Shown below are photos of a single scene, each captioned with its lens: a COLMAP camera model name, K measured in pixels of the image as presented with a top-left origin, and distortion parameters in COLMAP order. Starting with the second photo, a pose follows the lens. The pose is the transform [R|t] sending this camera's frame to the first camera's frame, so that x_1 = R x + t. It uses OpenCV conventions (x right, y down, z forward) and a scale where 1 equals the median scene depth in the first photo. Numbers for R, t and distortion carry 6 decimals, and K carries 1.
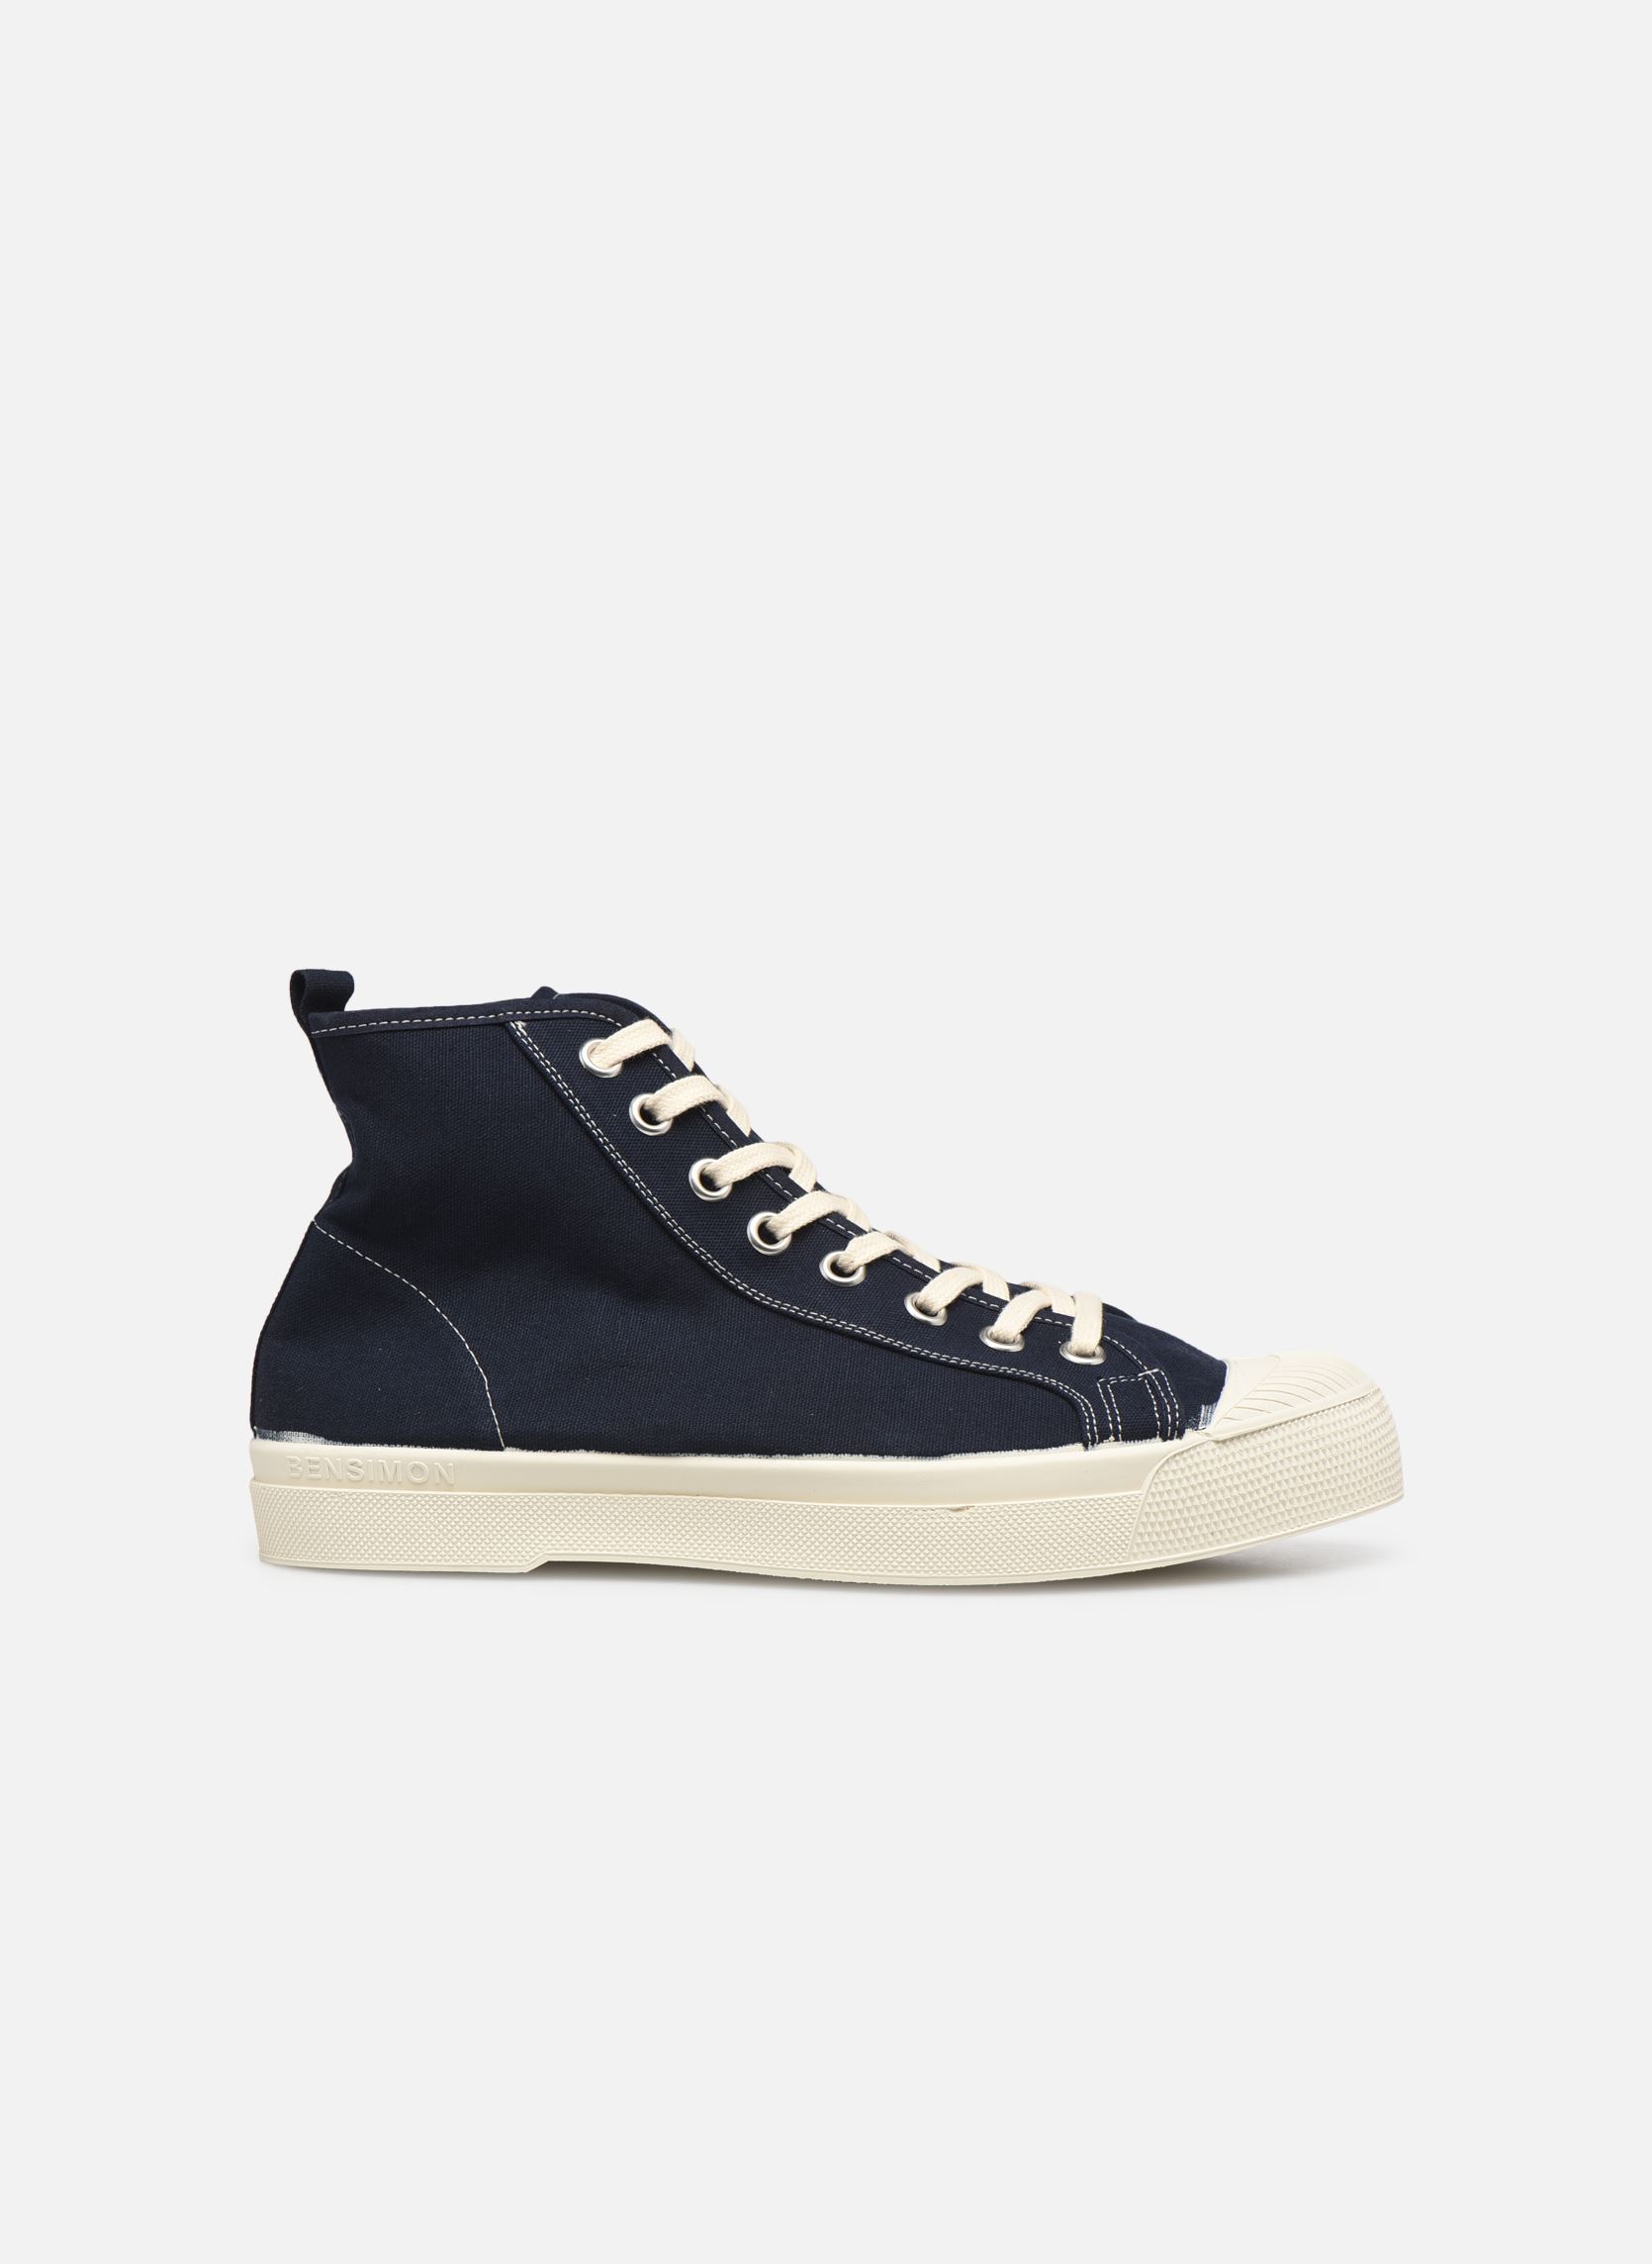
lens RADIAL K [[7250.2, 0, 826.5], [0, 7250.2, 1132.5], [0, 0, 1]] dist [0.022870, 0.000000]
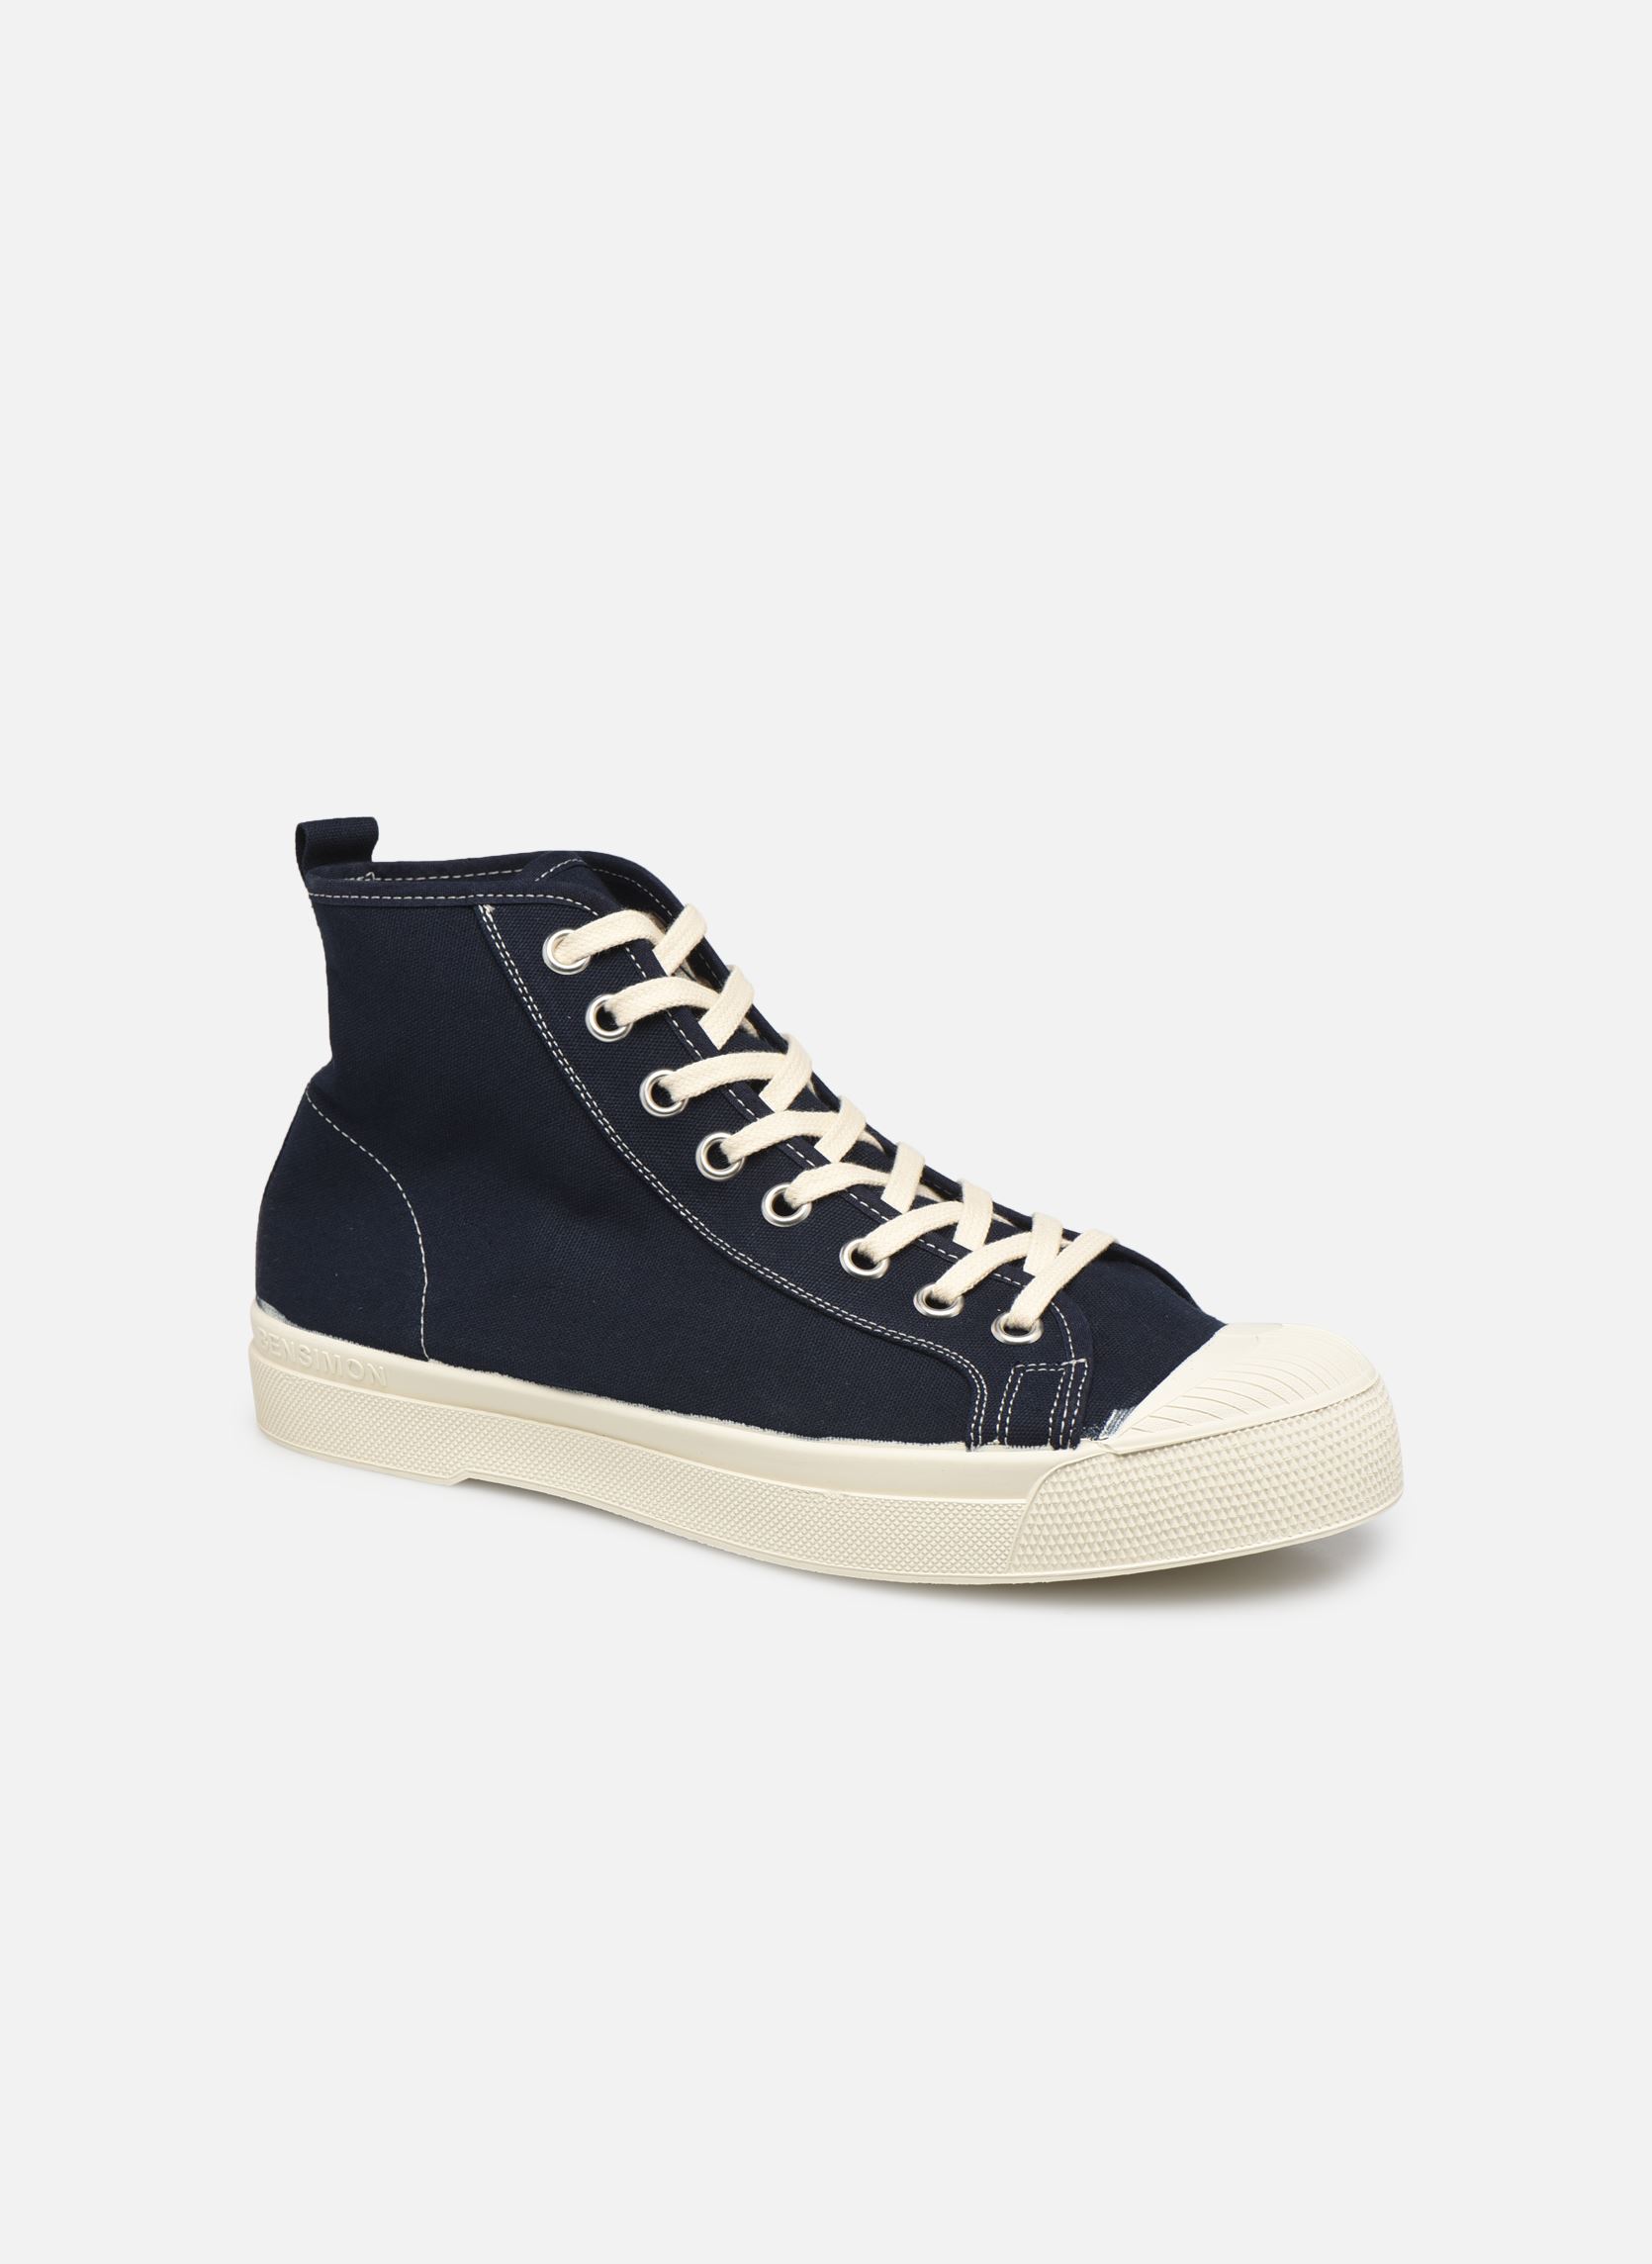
lens RADIAL K [[7250.2, 0, 825.7], [0, 7250.2, 1131.1], [0, 0, 1]] dist [0.022870, 0.000000]
pose [[0.833653, 0.142756, -0.533520, 0.501711], [0.014339, 0.960096, 0.279302, -0.250069], [0.552103, -0.240491, 0.798340, 0.266793]]
